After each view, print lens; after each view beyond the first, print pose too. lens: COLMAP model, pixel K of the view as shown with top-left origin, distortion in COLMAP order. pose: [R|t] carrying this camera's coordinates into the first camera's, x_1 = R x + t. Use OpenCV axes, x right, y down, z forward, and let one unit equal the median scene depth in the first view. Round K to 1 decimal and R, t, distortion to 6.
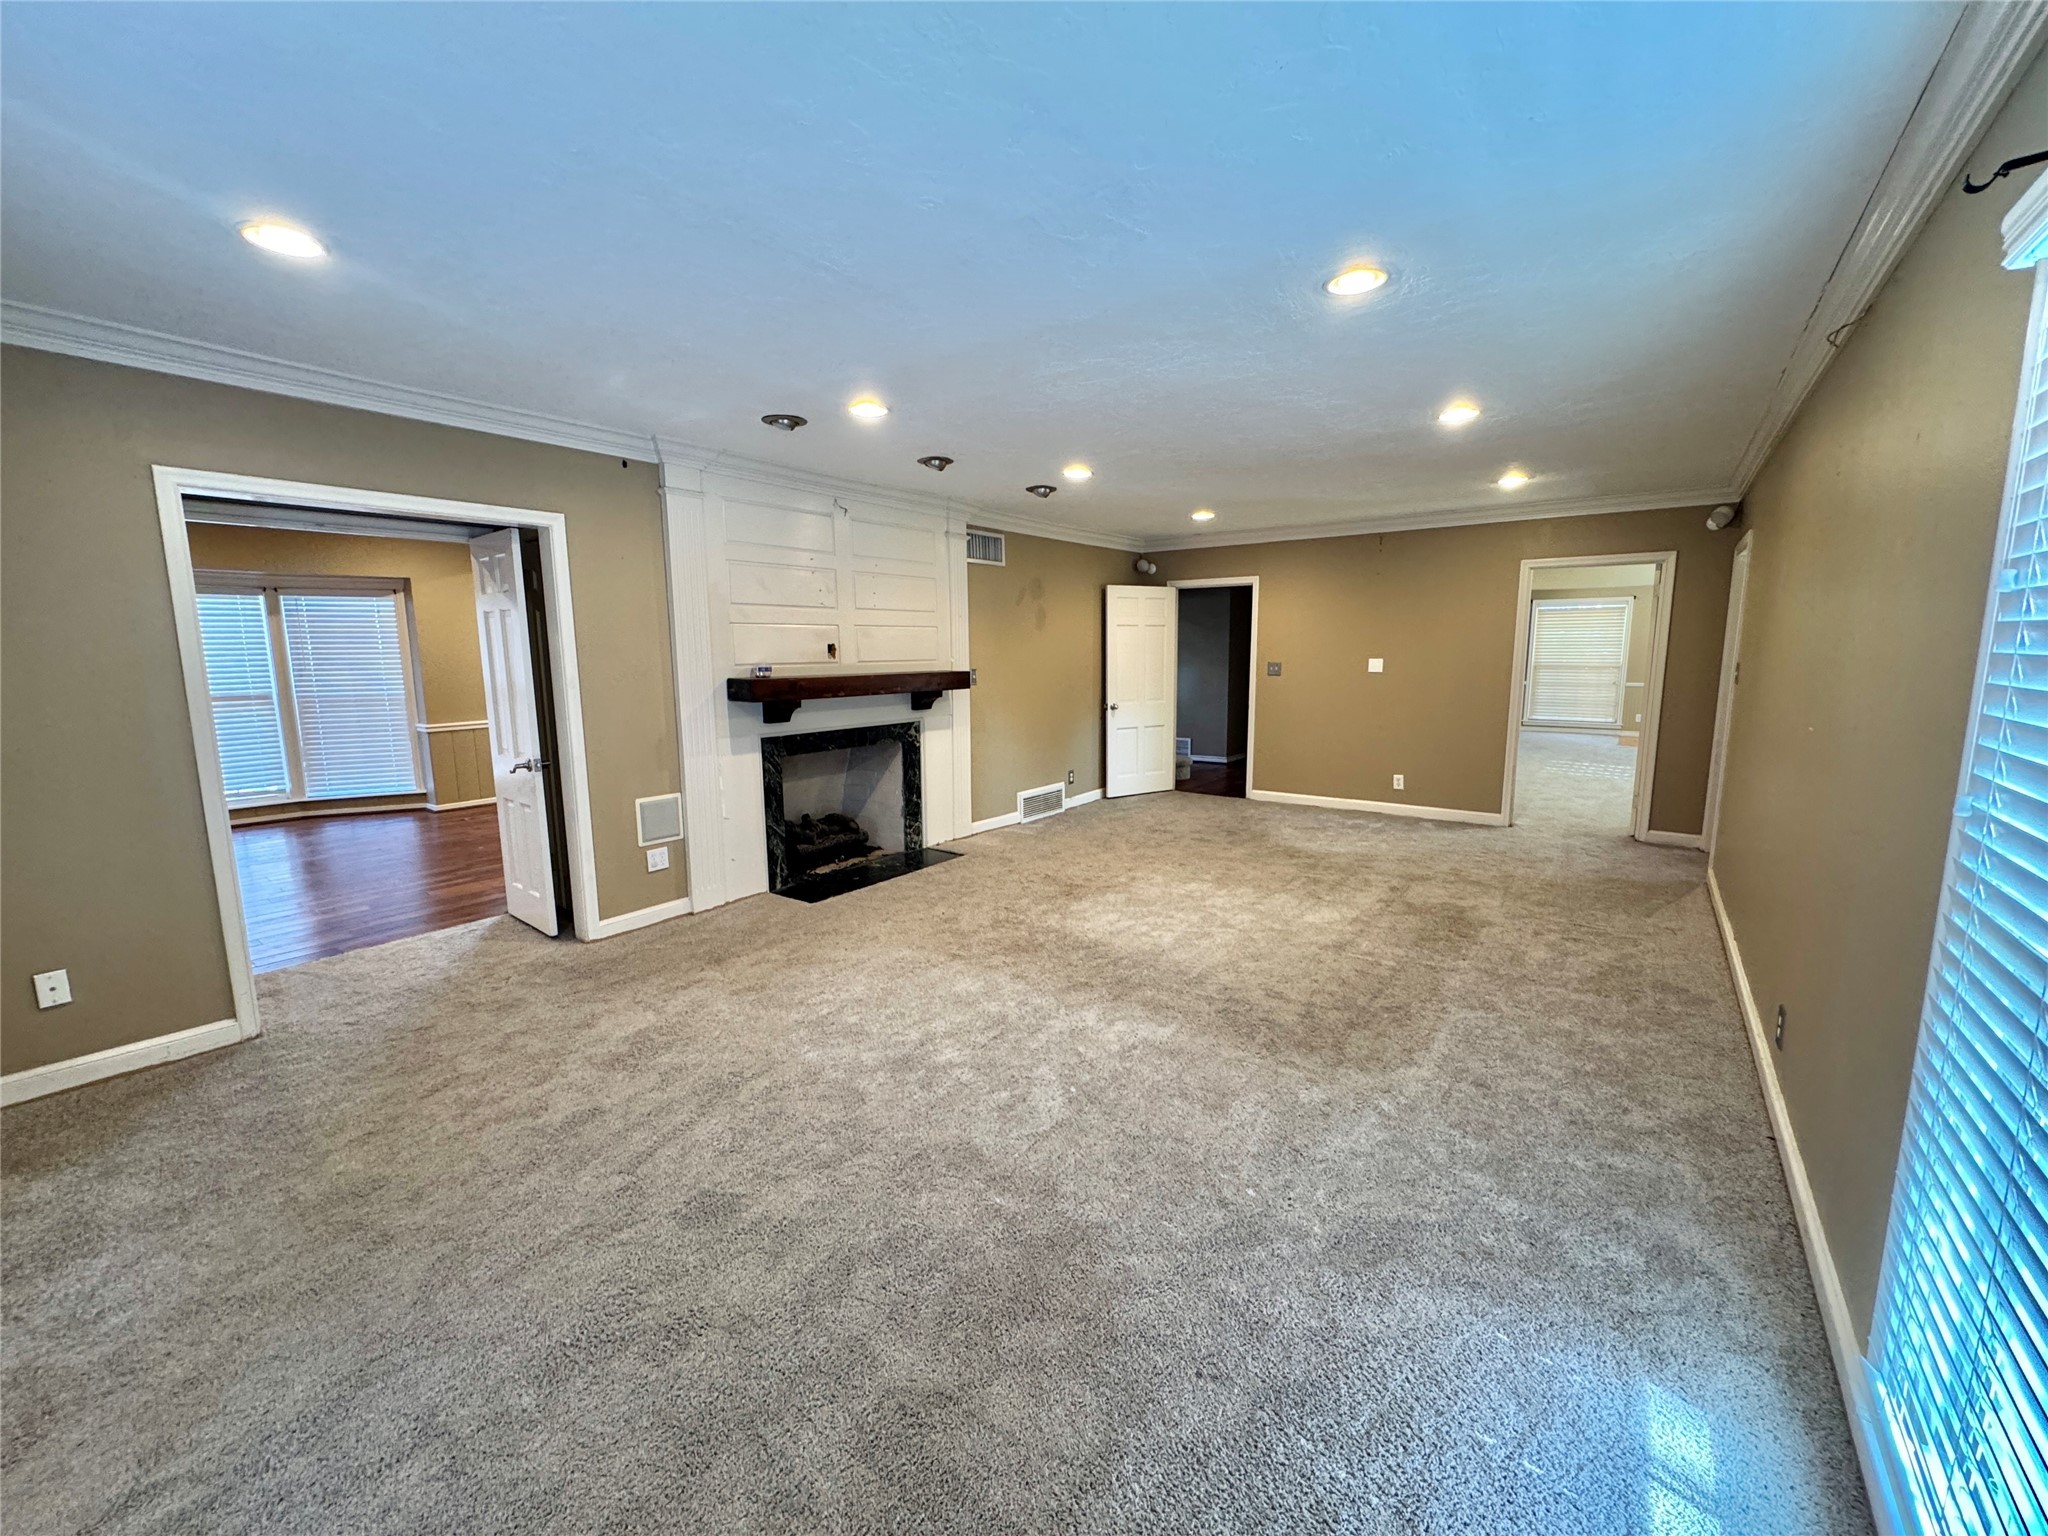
lens RADIAL K [[816.0, 0, 1024.6], [0, 816.0, 768.6], [0, 0, 1]] dist [-0.001938, 0.000672]
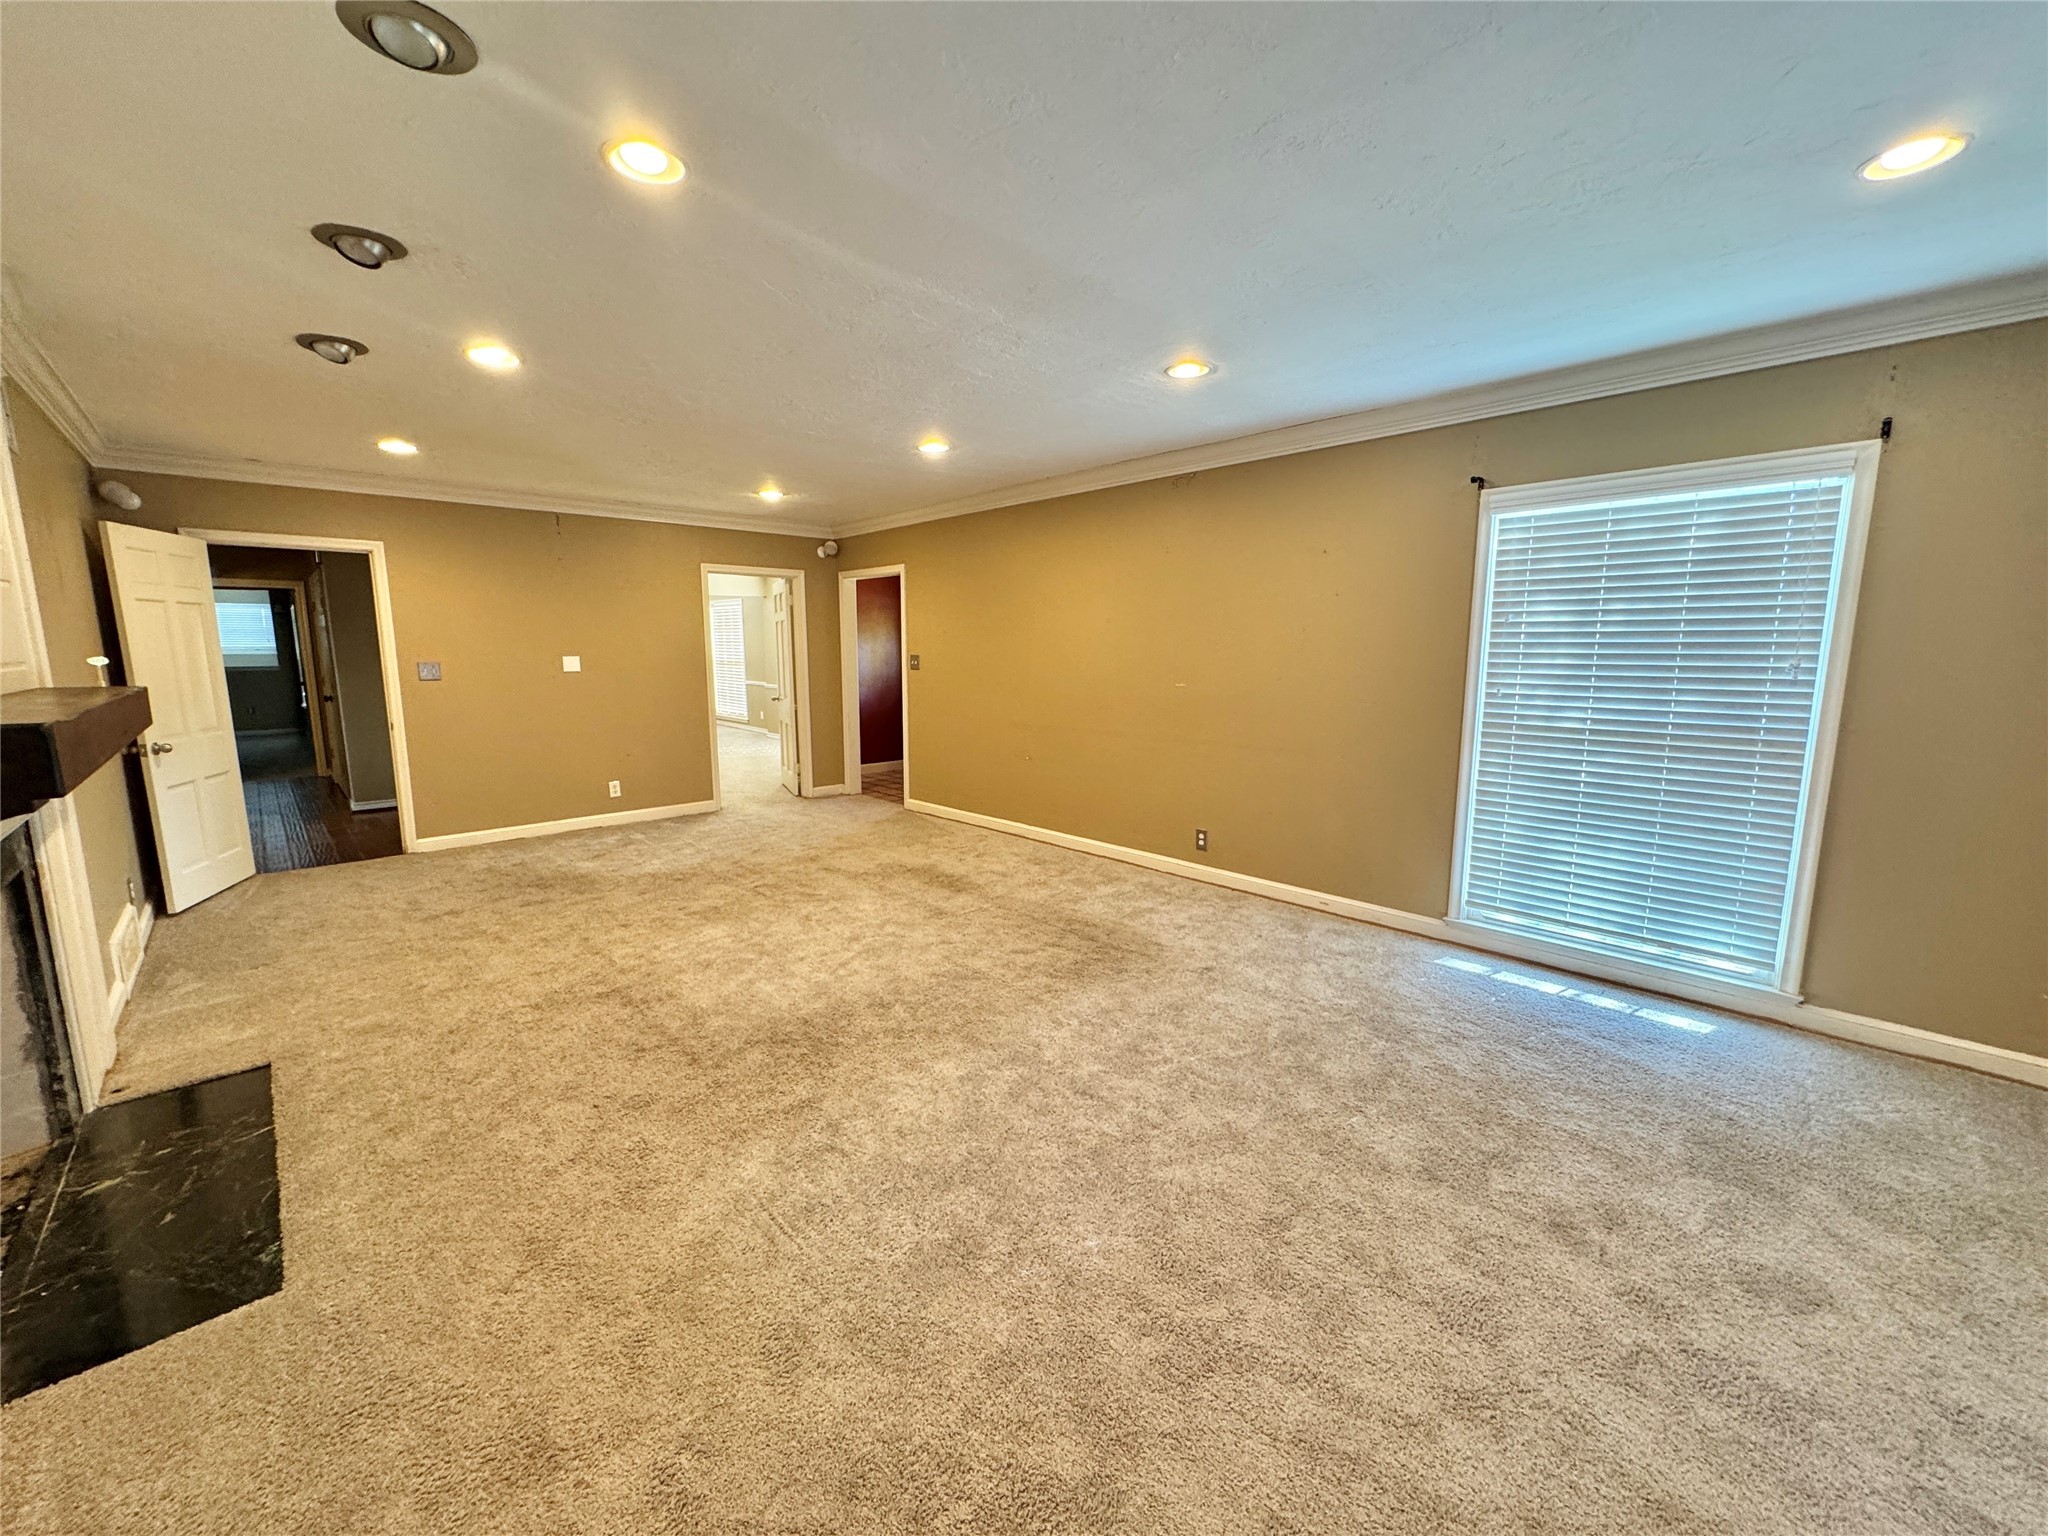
lens RADIAL K [[816.0, 0, 1024.6], [0, 816.0, 768.6], [0, 0, 1]] dist [-0.001938, 0.000672]
pose [[0.174093, -0.140433, 0.974664, -0.504715], [0.144585, 0.982697, 0.115765, -0.065466], [-0.974057, 0.120768, 0.191385, 0.518008]]
